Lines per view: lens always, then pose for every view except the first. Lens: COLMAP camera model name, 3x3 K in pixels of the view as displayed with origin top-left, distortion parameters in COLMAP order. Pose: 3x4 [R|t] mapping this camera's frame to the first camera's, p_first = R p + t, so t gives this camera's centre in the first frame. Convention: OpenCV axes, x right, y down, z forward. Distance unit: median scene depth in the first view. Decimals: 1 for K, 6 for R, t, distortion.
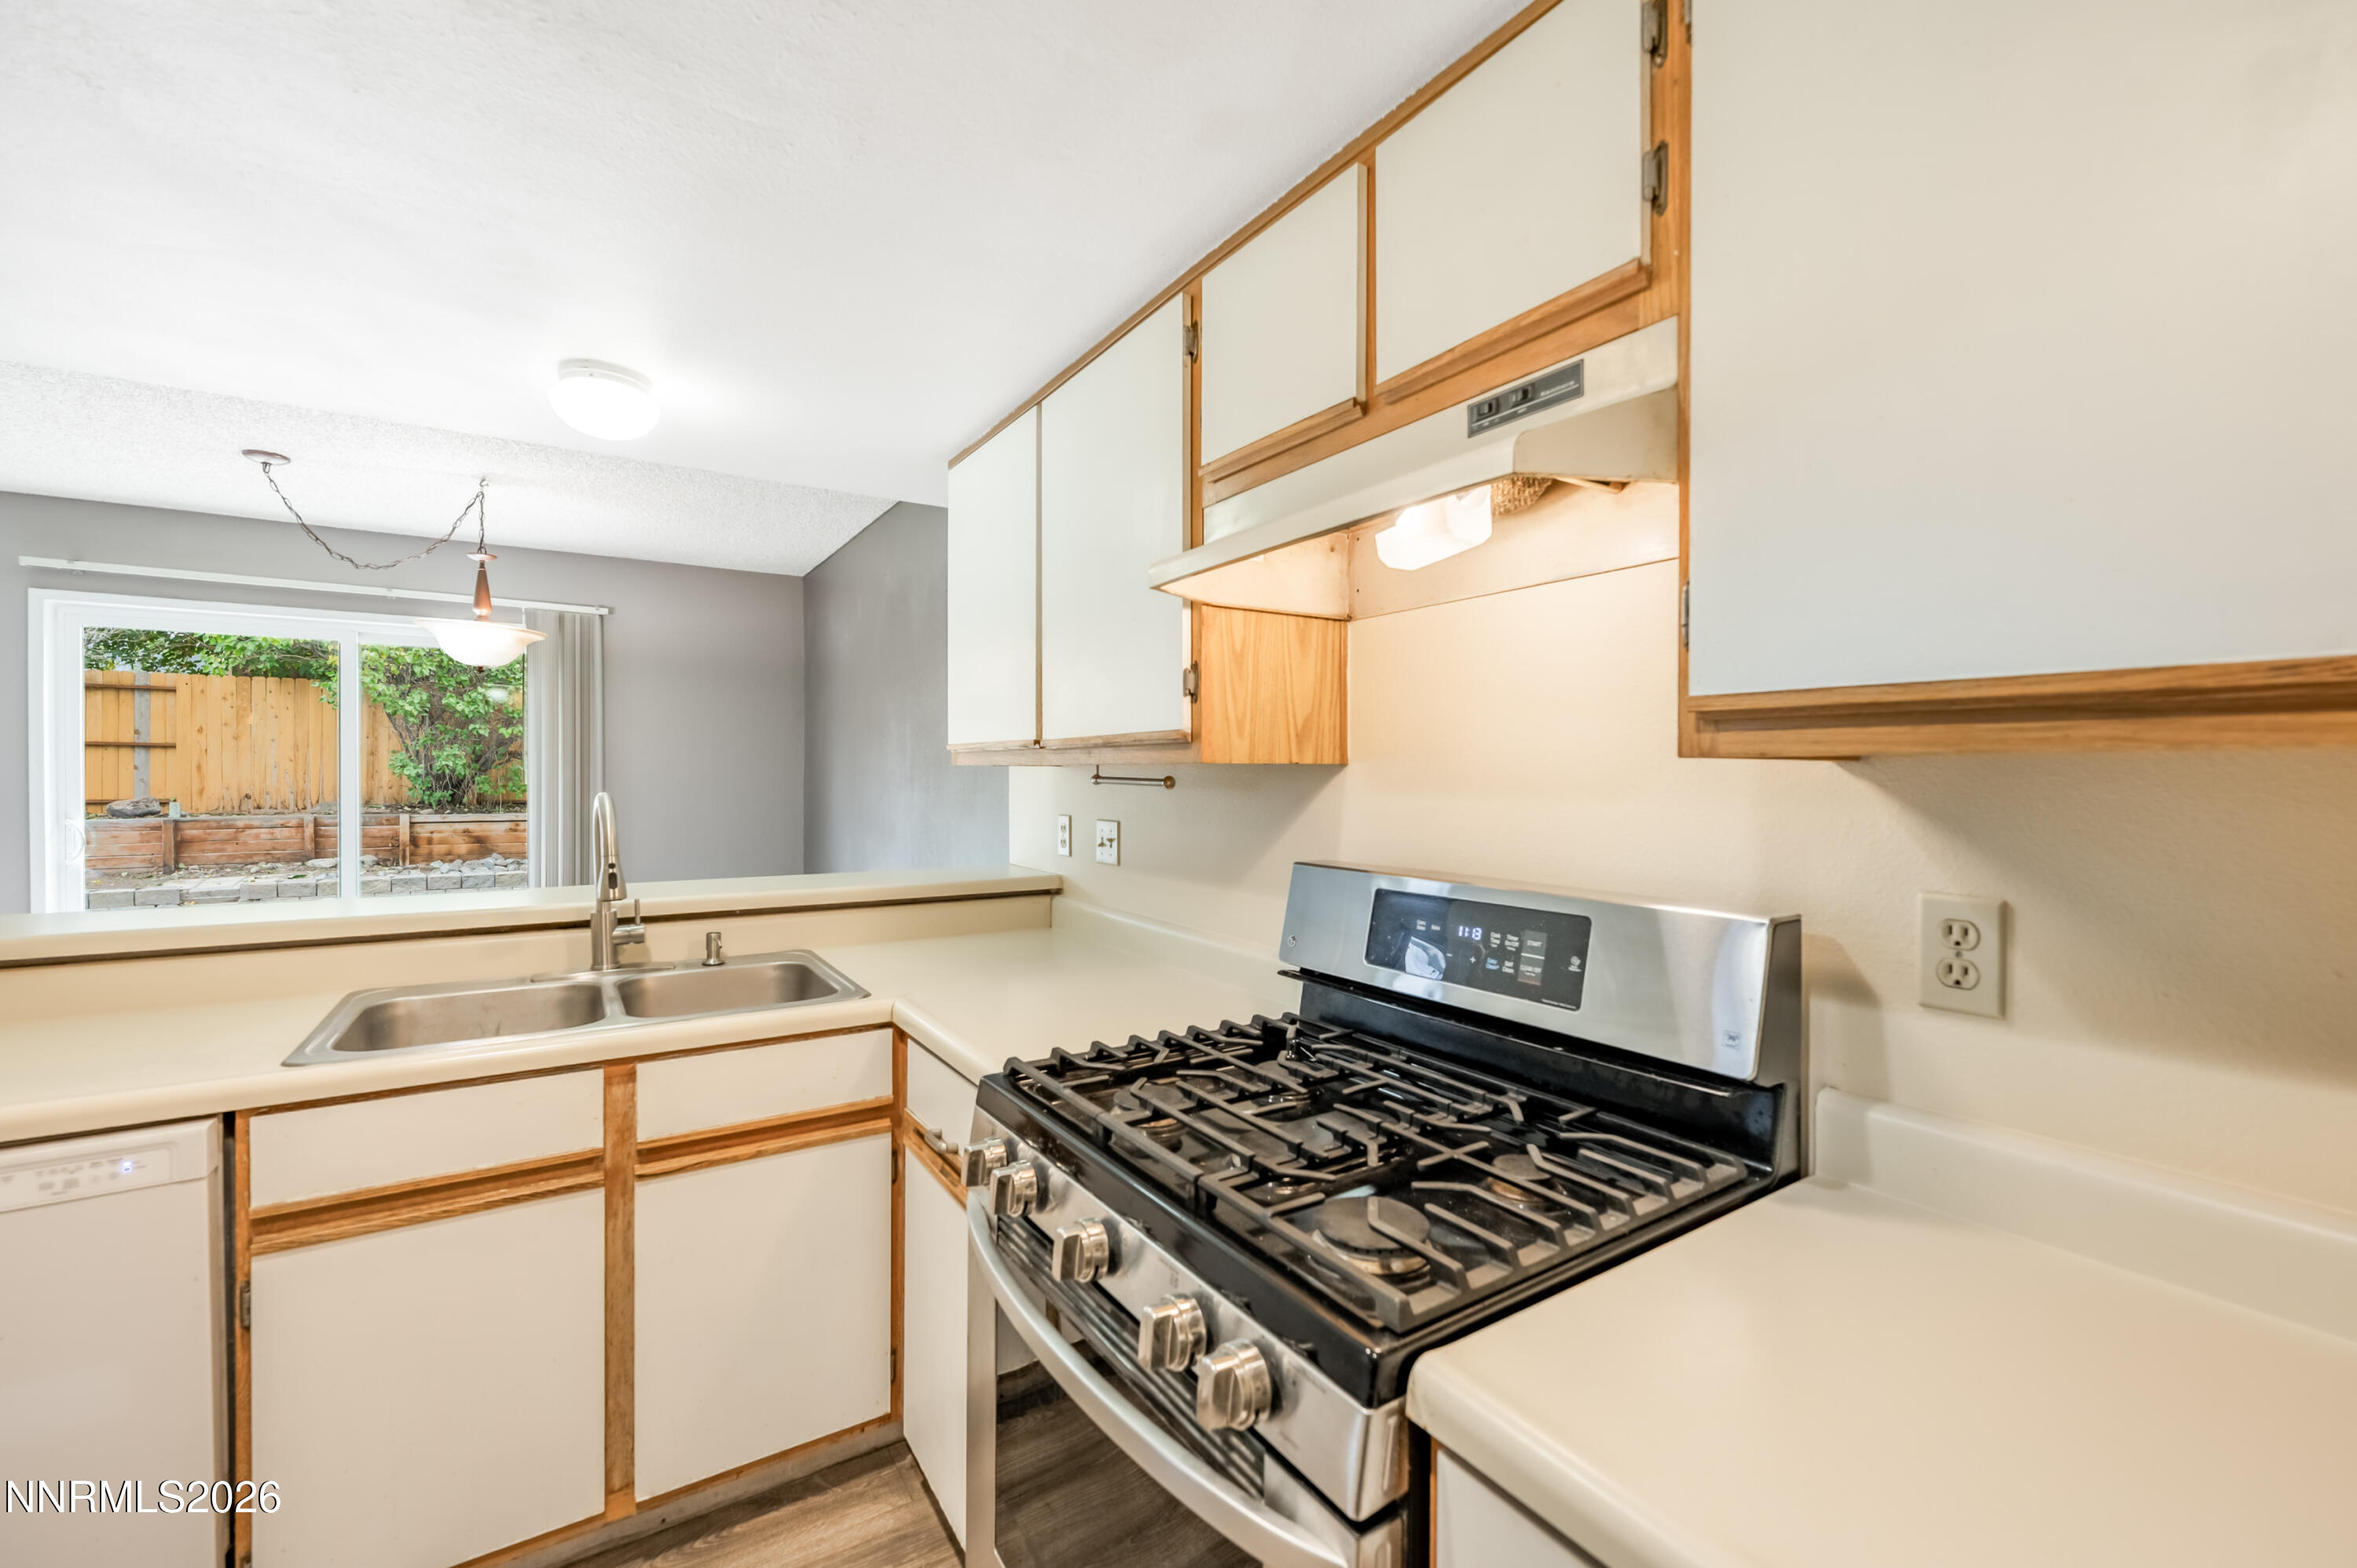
lens RADIAL K [[985.1, 0, 1208.6], [0, 985.1, 778.3], [0, 0, 1]] dist [0.000533, 0.000619]
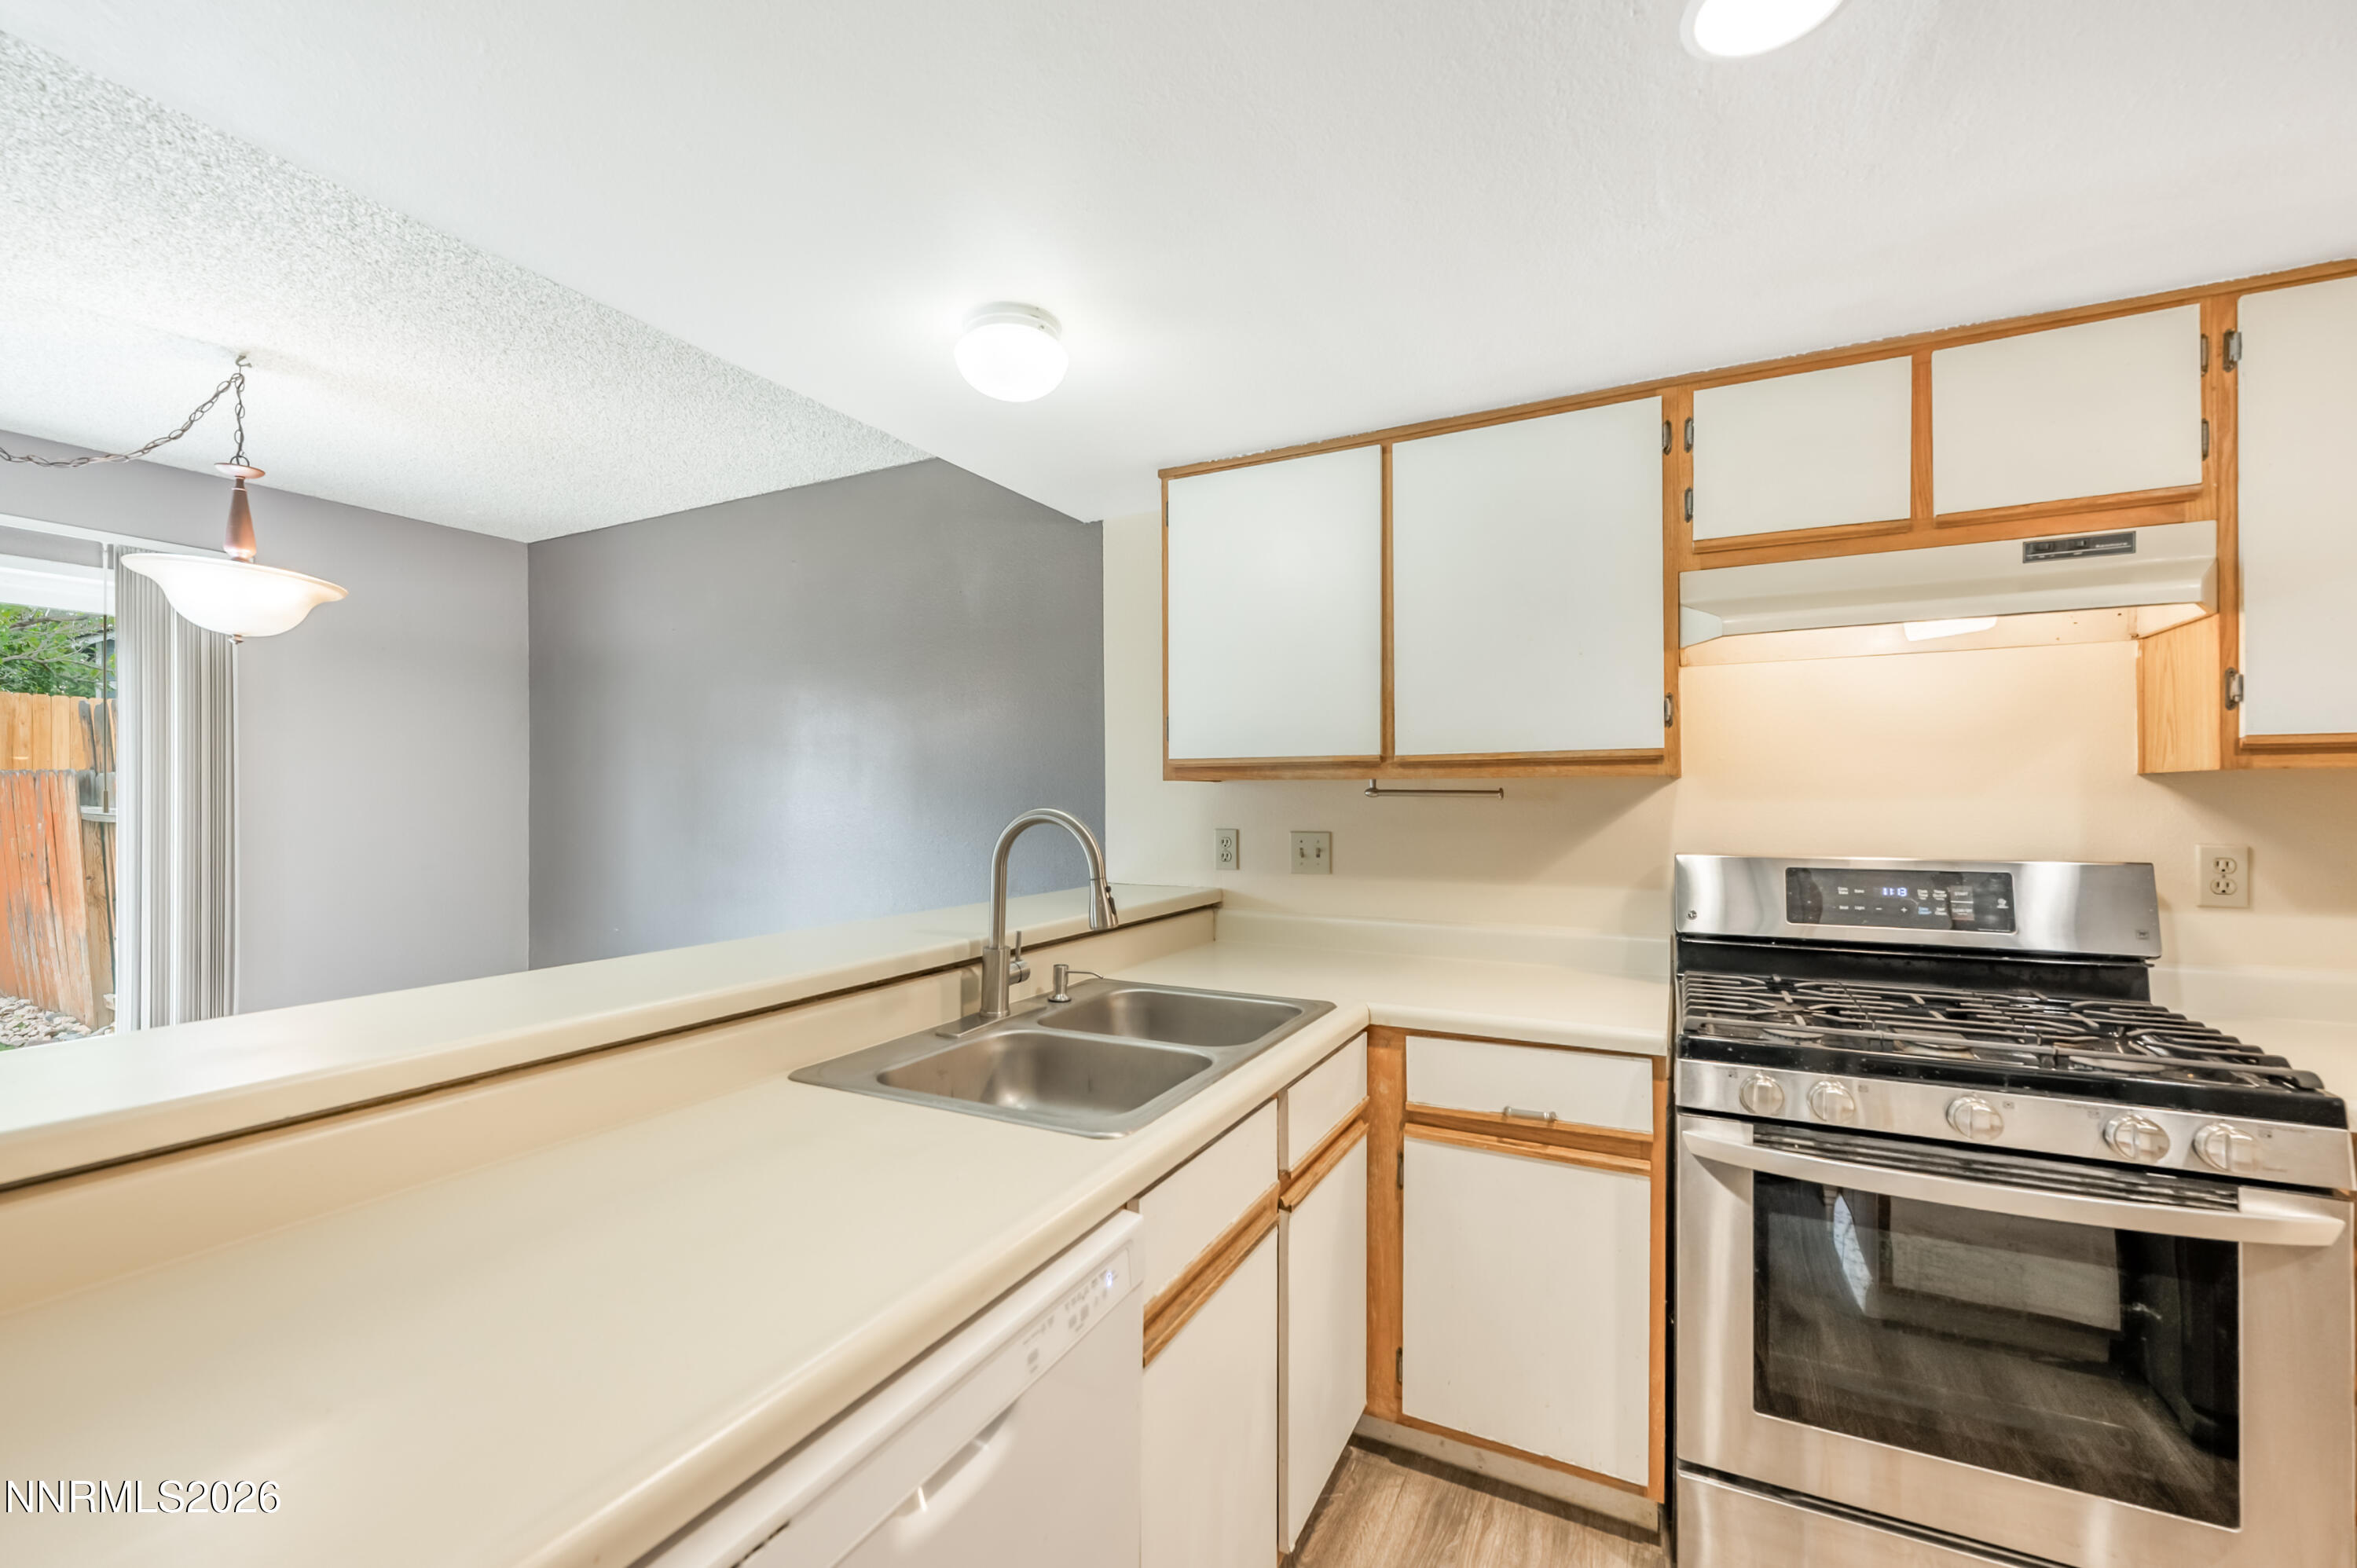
lens RADIAL K [[964.4, 0, 1197.6], [0, 964.4, 795.2], [0, 0, 1]] dist [-0.002793, 0.000007]
pose [[0.865004, -0.003414, 0.501754, -0.519789], [0.007713, 0.999949, -0.006492, 0.006012], [-0.501706, 0.009486, 0.864986, 0.111909]]
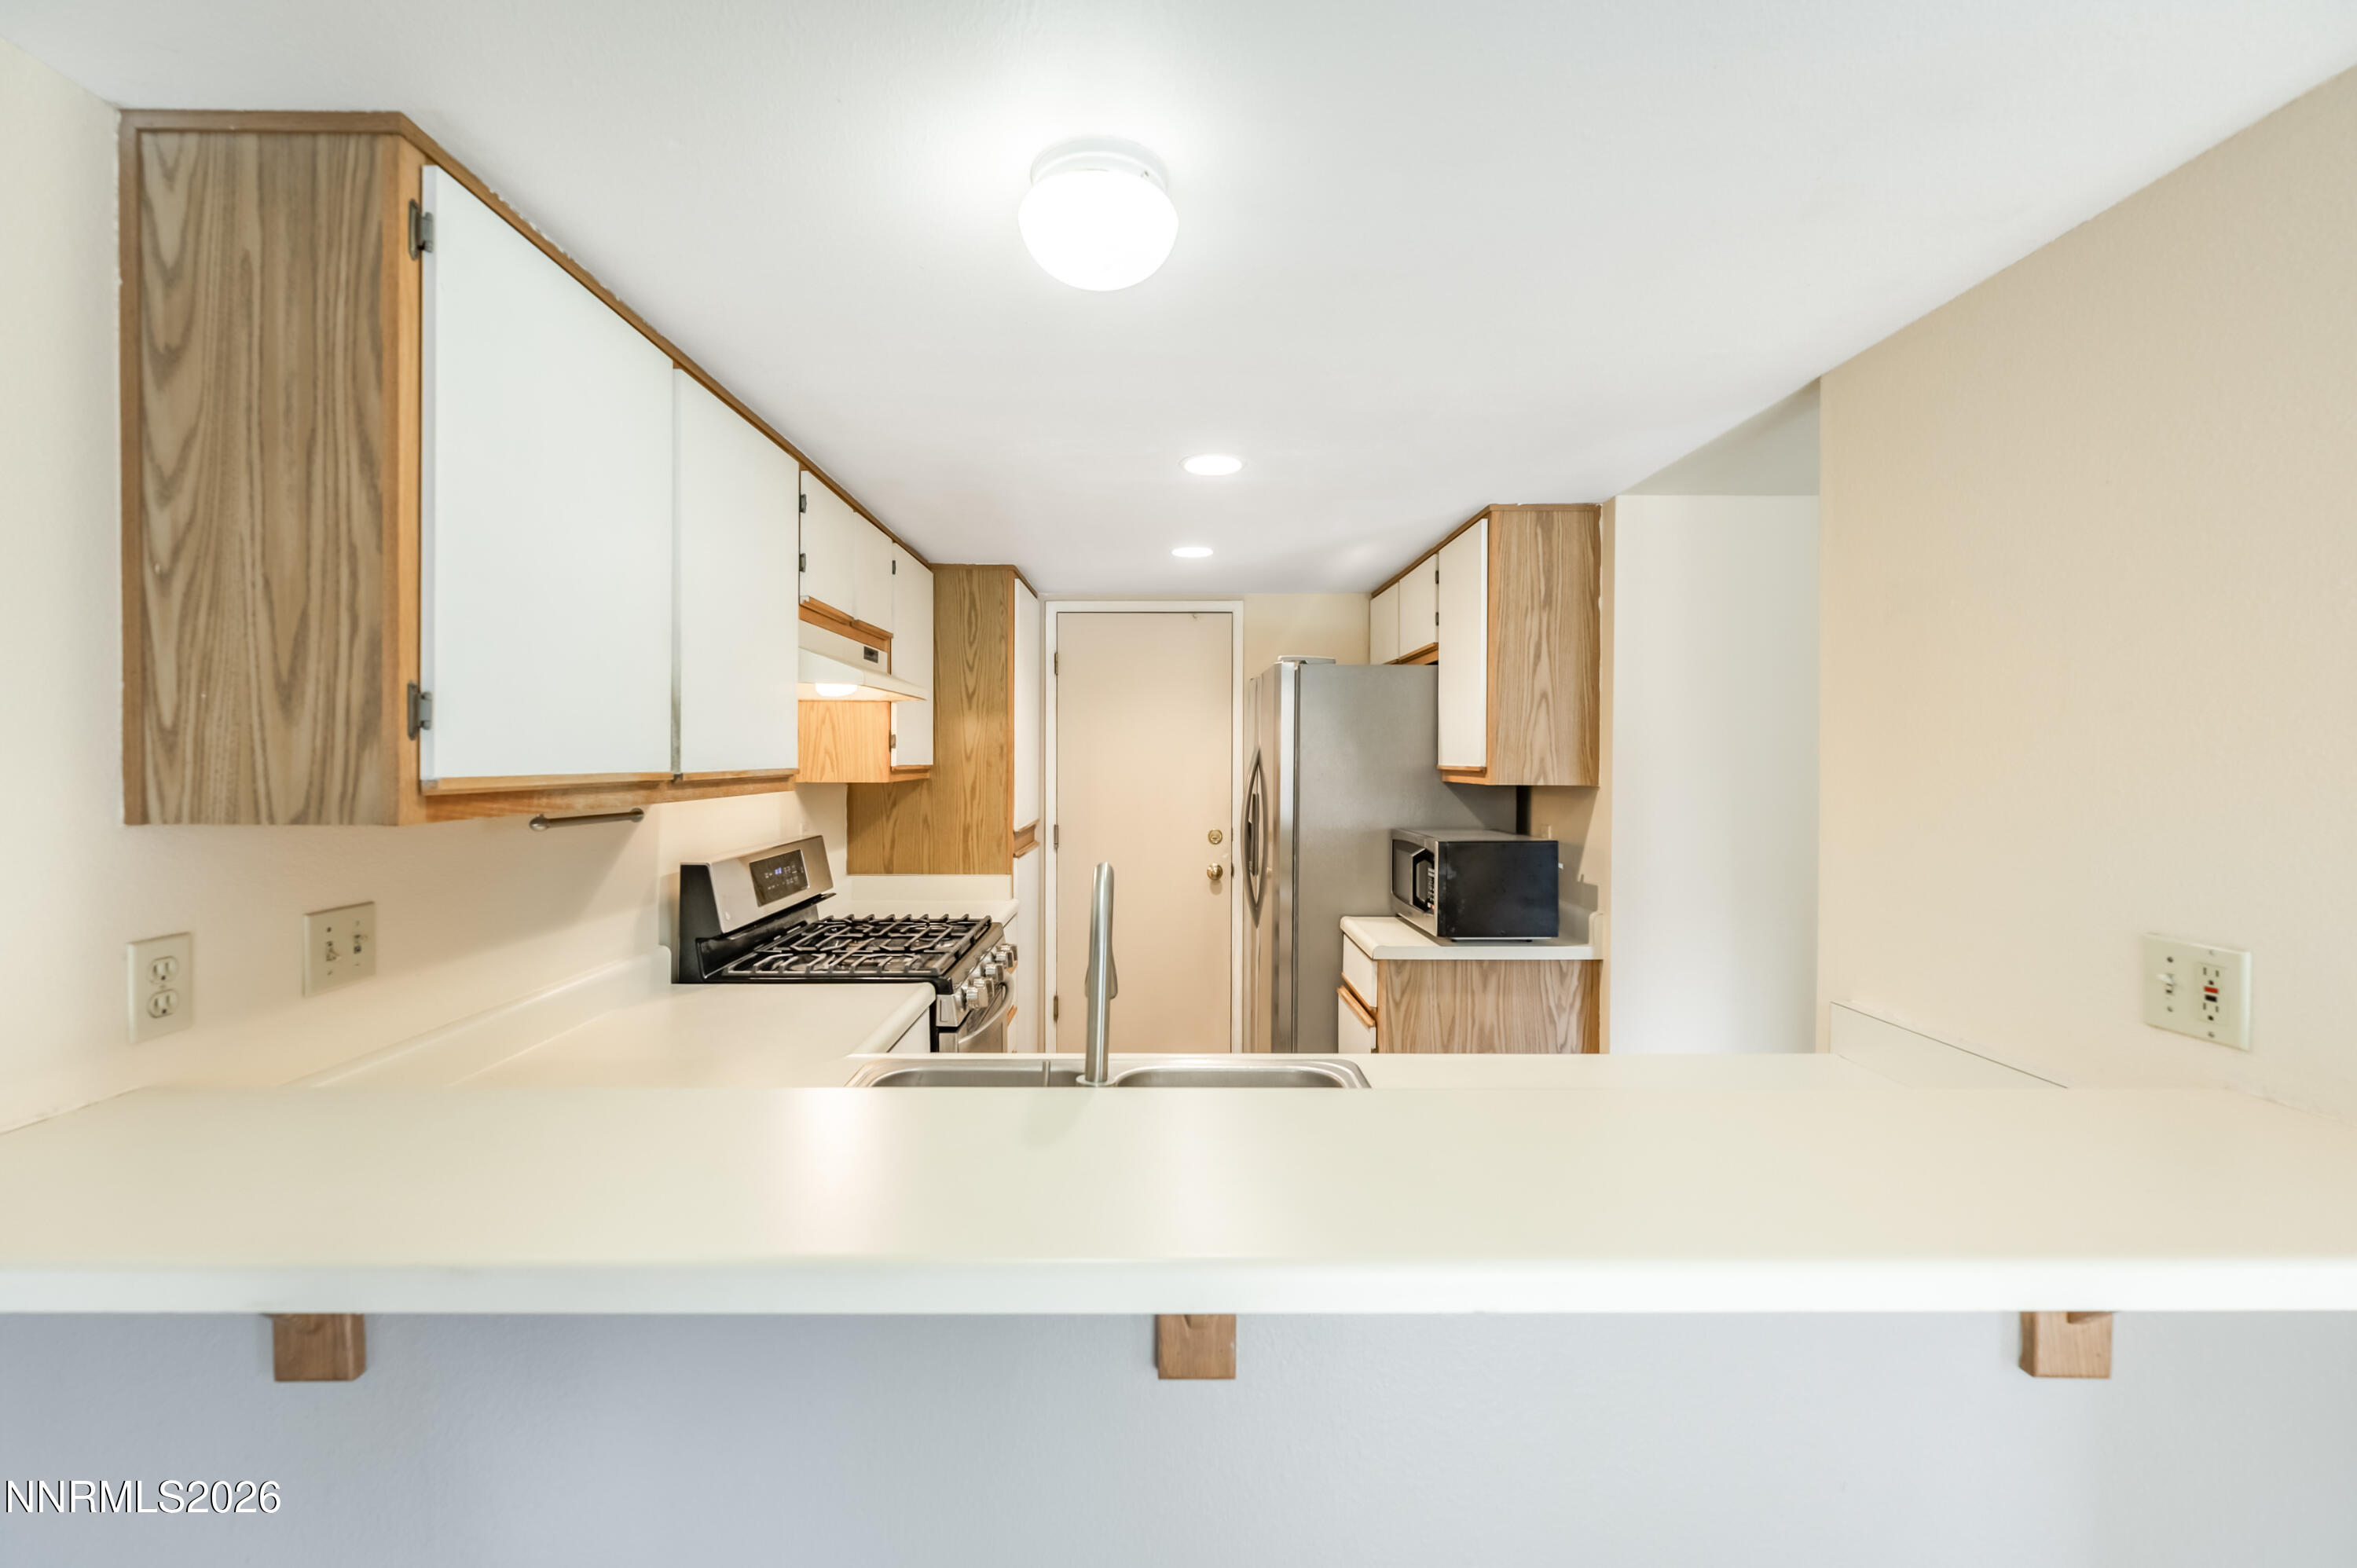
lens RADIAL K [[955.6, 0, 1146.4], [0, 955.6, 767.3], [0, 0, 1]] dist [0.001119, 0.000212]
pose [[-0.828203, -0.011585, 0.560308, -0.557464], [-0.003135, 0.999866, 0.016040, -0.033913], [-0.560419, 0.011527, -0.828129, 0.849333]]
